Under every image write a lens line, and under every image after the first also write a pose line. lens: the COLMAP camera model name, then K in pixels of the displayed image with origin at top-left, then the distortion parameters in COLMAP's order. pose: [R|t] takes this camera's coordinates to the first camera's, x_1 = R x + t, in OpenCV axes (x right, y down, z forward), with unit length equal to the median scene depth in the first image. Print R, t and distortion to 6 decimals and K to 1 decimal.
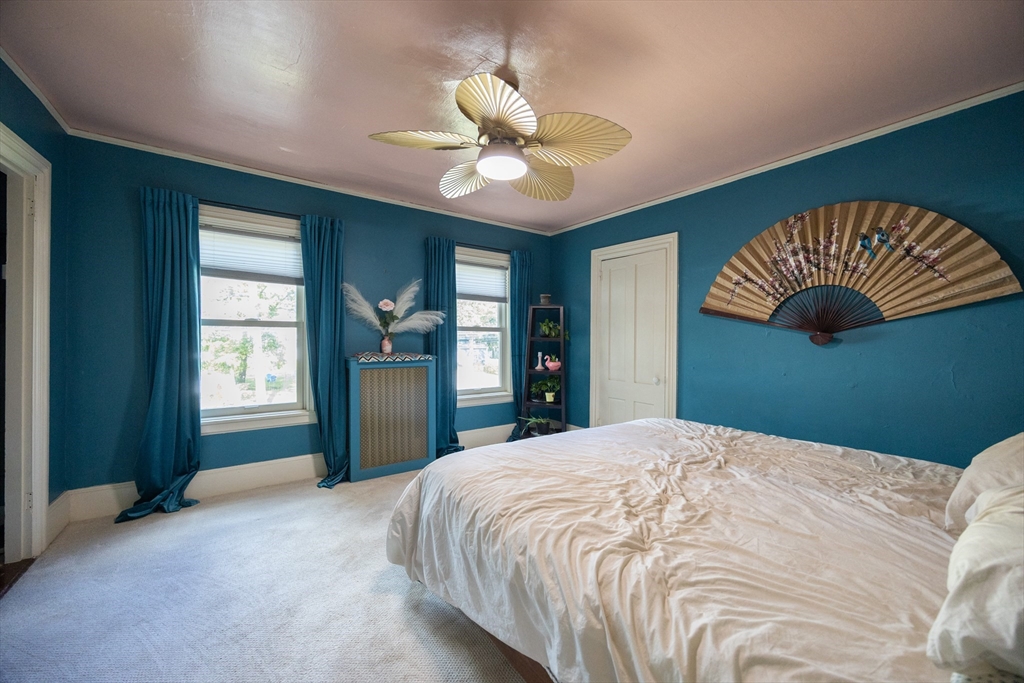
lens RADIAL K [[391.8, 0, 515.7], [0, 391.8, 341.5], [0, 0, 1]] dist [-0.000392, 0.000266]
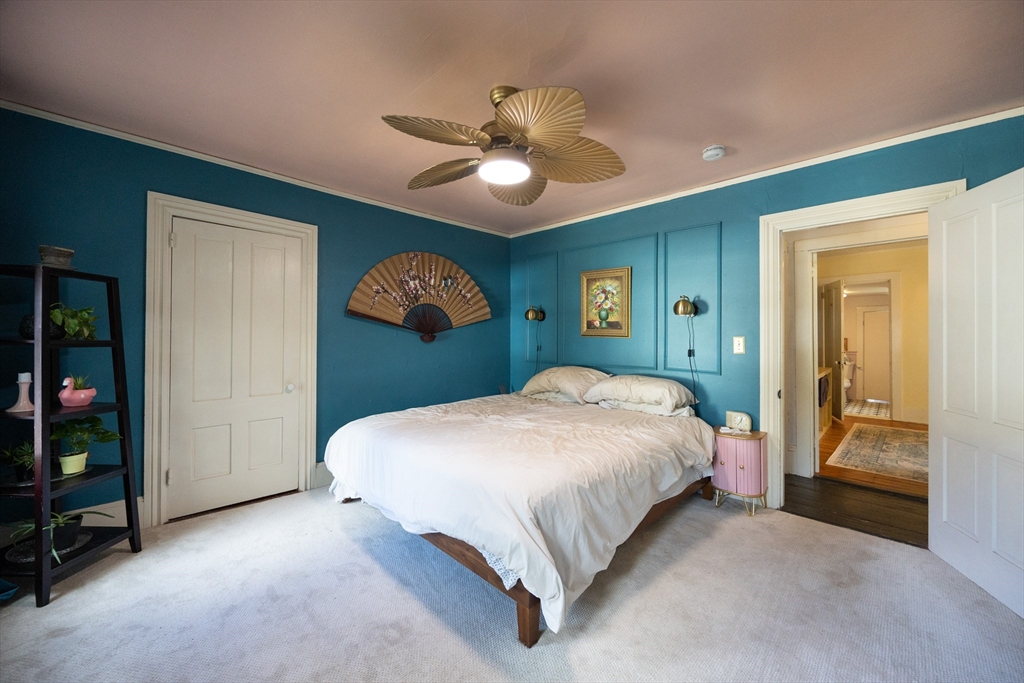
lens RADIAL K [[394.0, 0, 520.6], [0, 394.0, 337.5], [0, 0, 1]] dist [-0.002568, -0.000087]
pose [[-0.183087, -0.014417, 0.982991, -0.815533], [0.003038, 0.999879, 0.015230, -0.032021], [-0.983092, 0.005774, -0.183021, 0.922334]]
